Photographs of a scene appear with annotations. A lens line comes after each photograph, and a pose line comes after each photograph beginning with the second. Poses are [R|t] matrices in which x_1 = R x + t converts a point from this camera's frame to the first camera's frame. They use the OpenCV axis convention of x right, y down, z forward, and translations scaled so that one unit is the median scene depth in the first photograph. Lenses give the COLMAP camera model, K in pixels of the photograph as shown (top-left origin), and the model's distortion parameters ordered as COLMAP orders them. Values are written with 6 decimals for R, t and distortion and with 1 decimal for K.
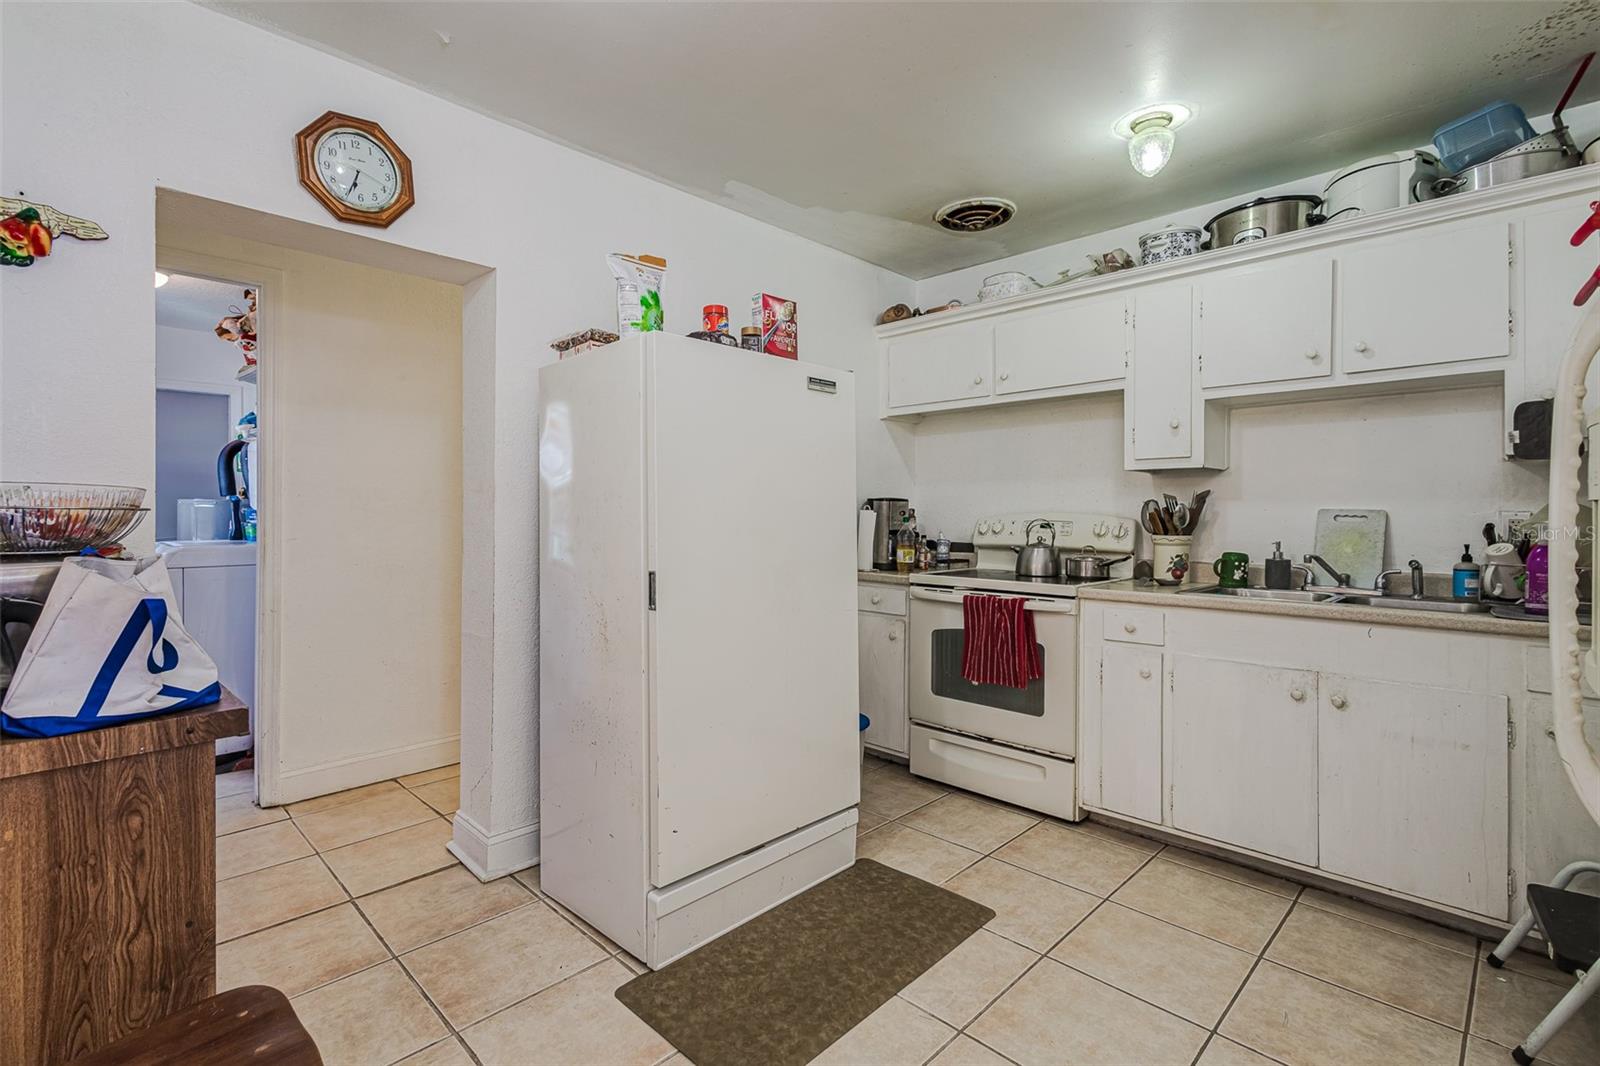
lens RADIAL K [[745.5, 0, 772.5], [0, 745.5, 511.9], [0, 0, 1]] dist [0.002365, -0.000102]
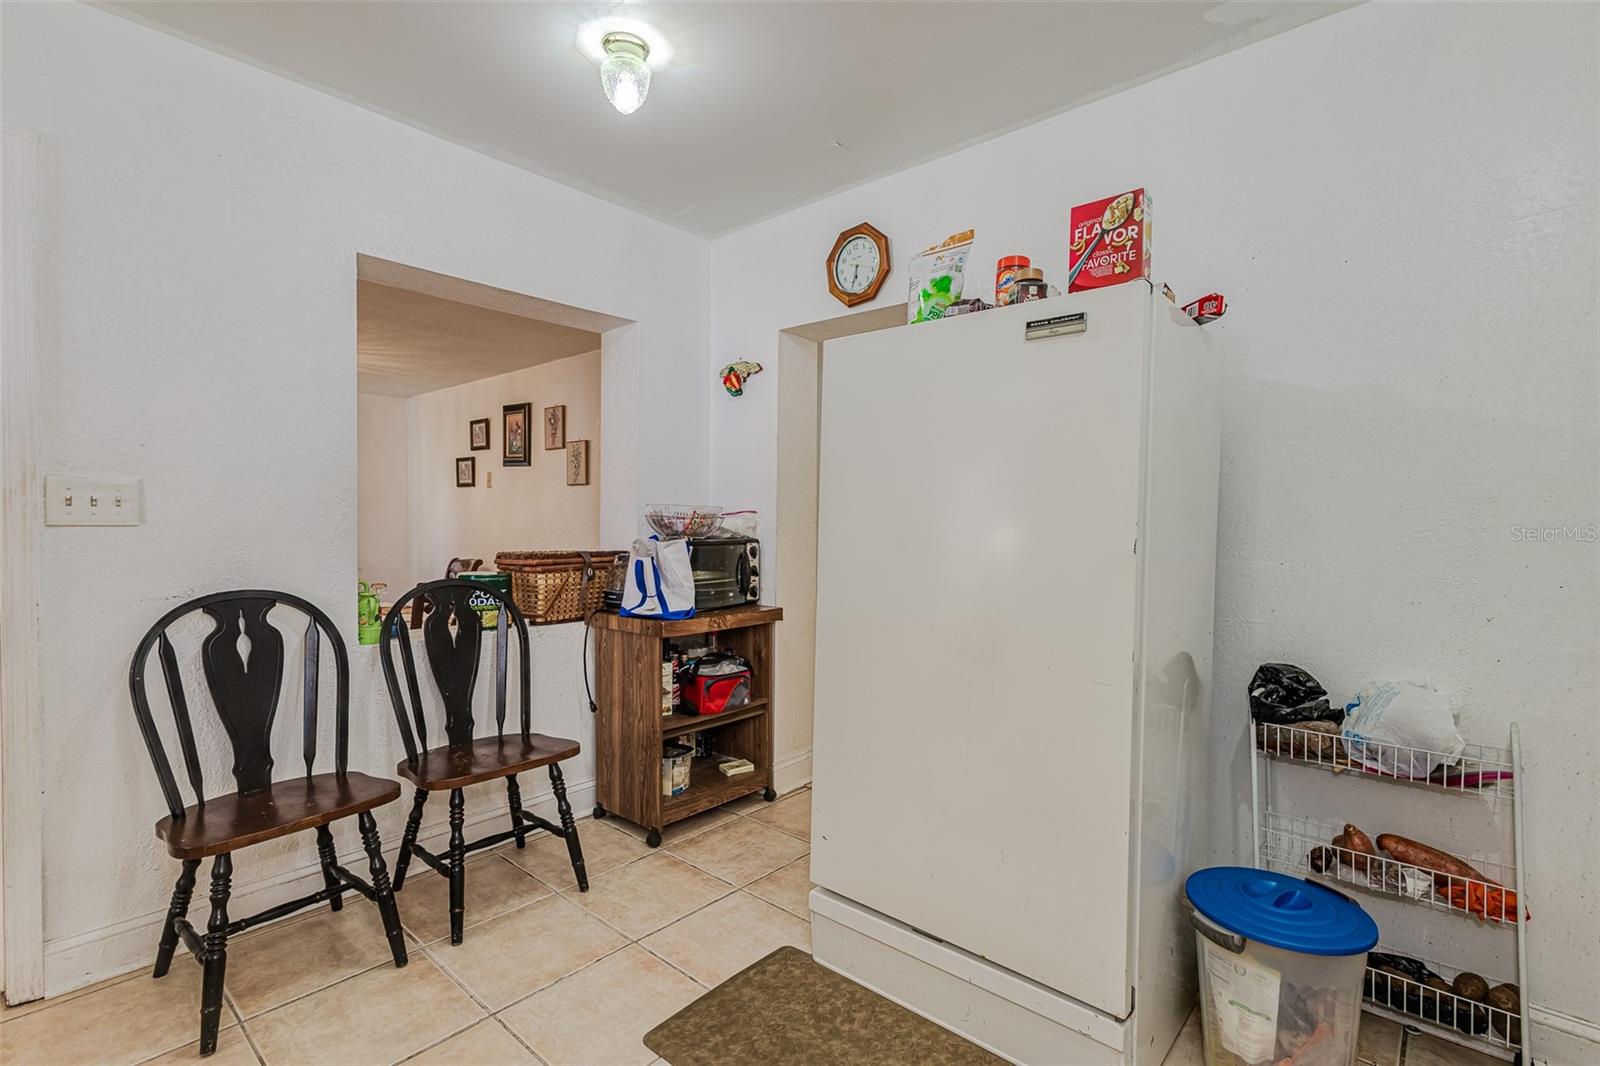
lens RADIAL K [[741.3, 0, 800.0], [0, 741.3, 533.0], [0, 0, 1]] dist [0.010826, -0.000216]
pose [[0.072723, 0.016398, -0.997217, 0.769136], [-0.011729, 0.999810, 0.015585, 0.004097], [0.997283, 0.010563, 0.072902, 0.801156]]
